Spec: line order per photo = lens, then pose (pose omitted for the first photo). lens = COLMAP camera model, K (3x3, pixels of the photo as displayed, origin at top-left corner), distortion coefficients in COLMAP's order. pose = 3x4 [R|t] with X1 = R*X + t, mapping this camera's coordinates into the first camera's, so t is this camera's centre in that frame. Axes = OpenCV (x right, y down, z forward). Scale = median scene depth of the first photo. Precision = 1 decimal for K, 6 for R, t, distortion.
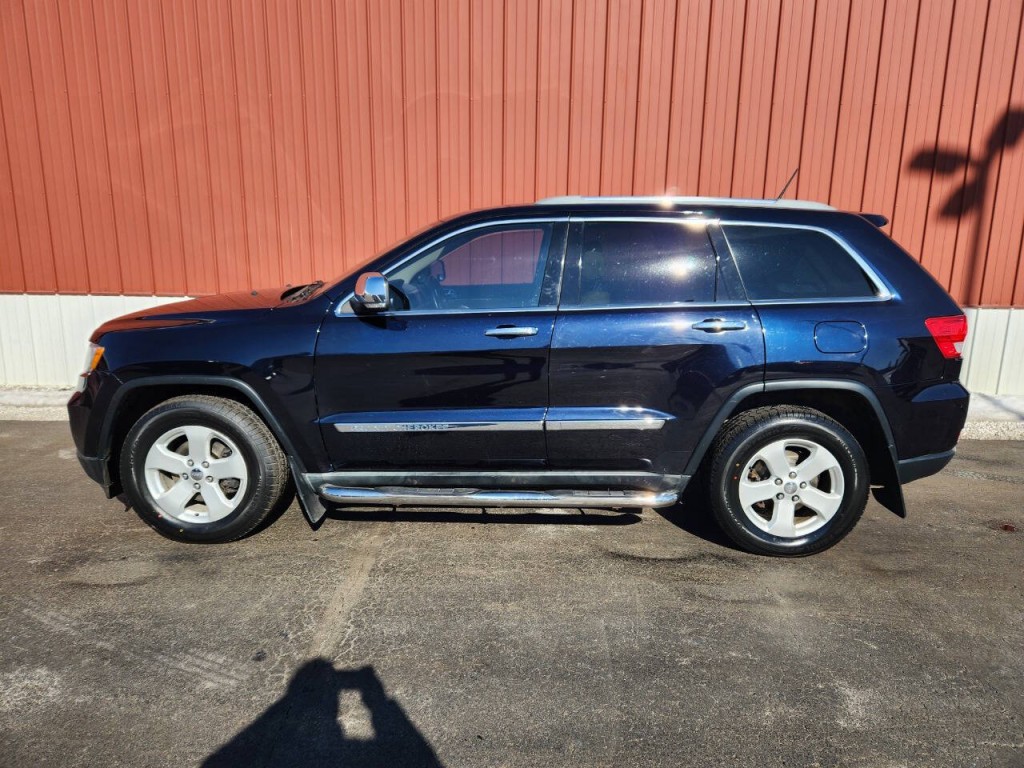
lens RADIAL K [[683.4, 0, 518.9], [0, 683.4, 385.4], [0, 0, 1]] dist [0.039041, -0.038056]
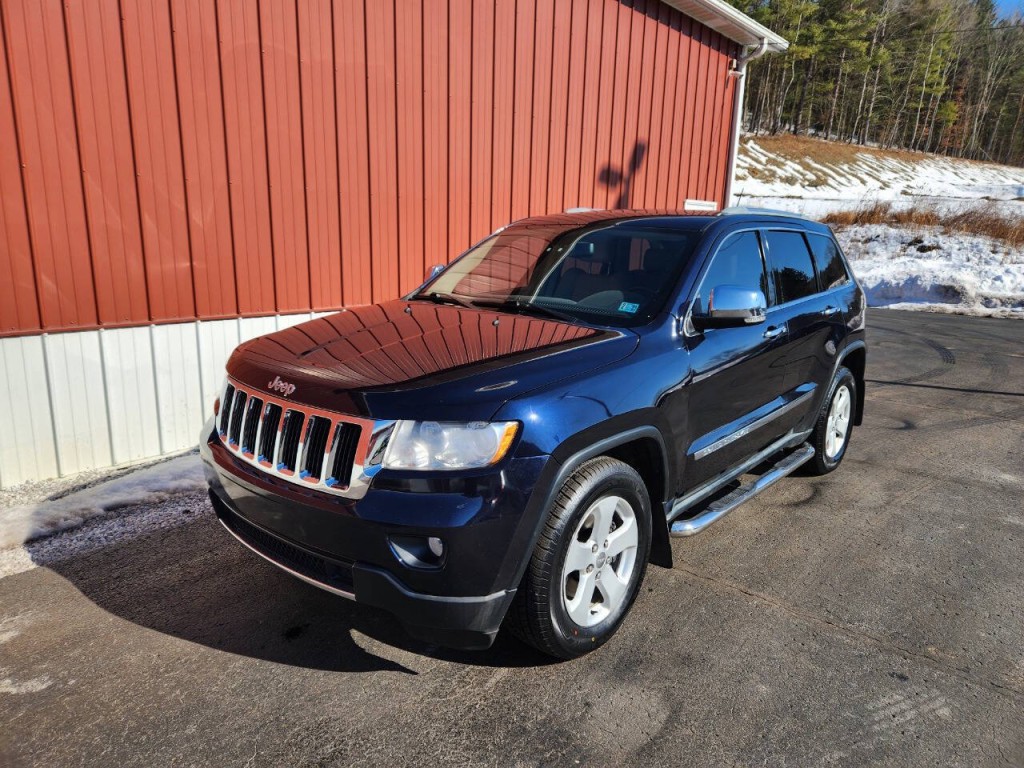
lens RADIAL K [[683.4, 0, 511.1], [0, 683.4, 393.8], [0, 0, 1]] dist [0.039041, -0.038056]
pose [[0.640727, -0.172797, 0.748071, -1.061243], [0.149443, 0.983777, 0.099244, -0.143426], [-0.753084, 0.048206, 0.656156, 0.564015]]
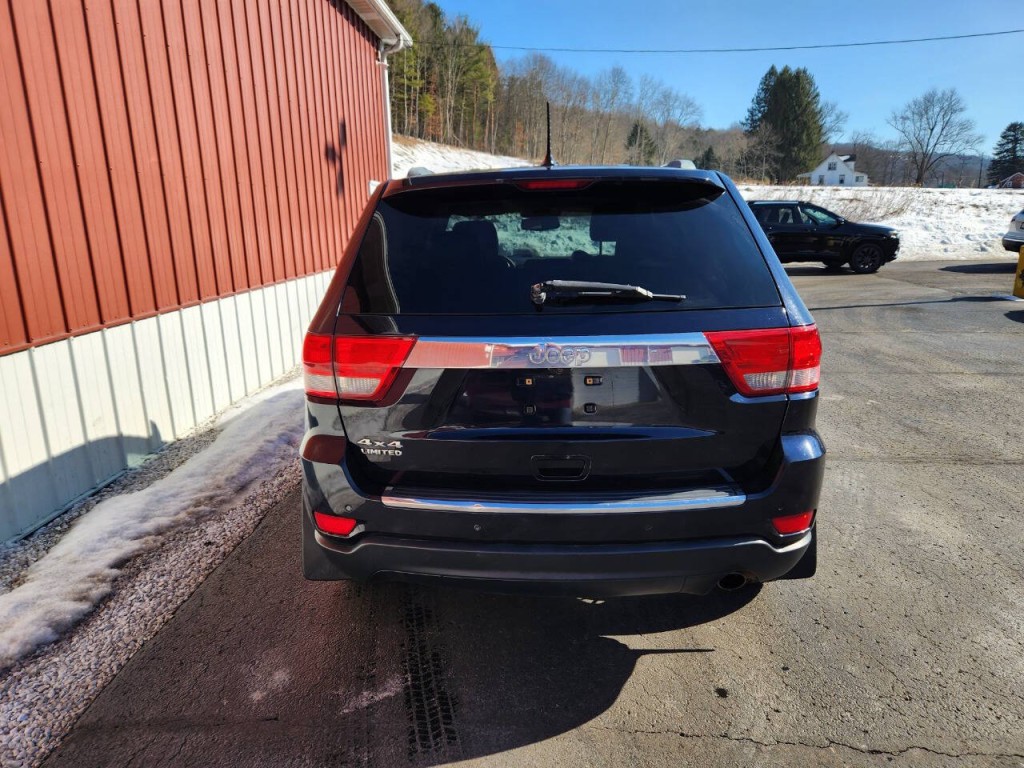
lens RADIAL K [[683.4, 0, 510.3], [0, 683.4, 390.9], [0, 0, 1]] dist [0.039041, -0.038056]
pose [[0.038577, -0.259259, 0.965037, -1.473607], [0.225297, 0.943146, 0.244372, -0.271911], [-0.973526, 0.207993, 0.094794, 1.157115]]
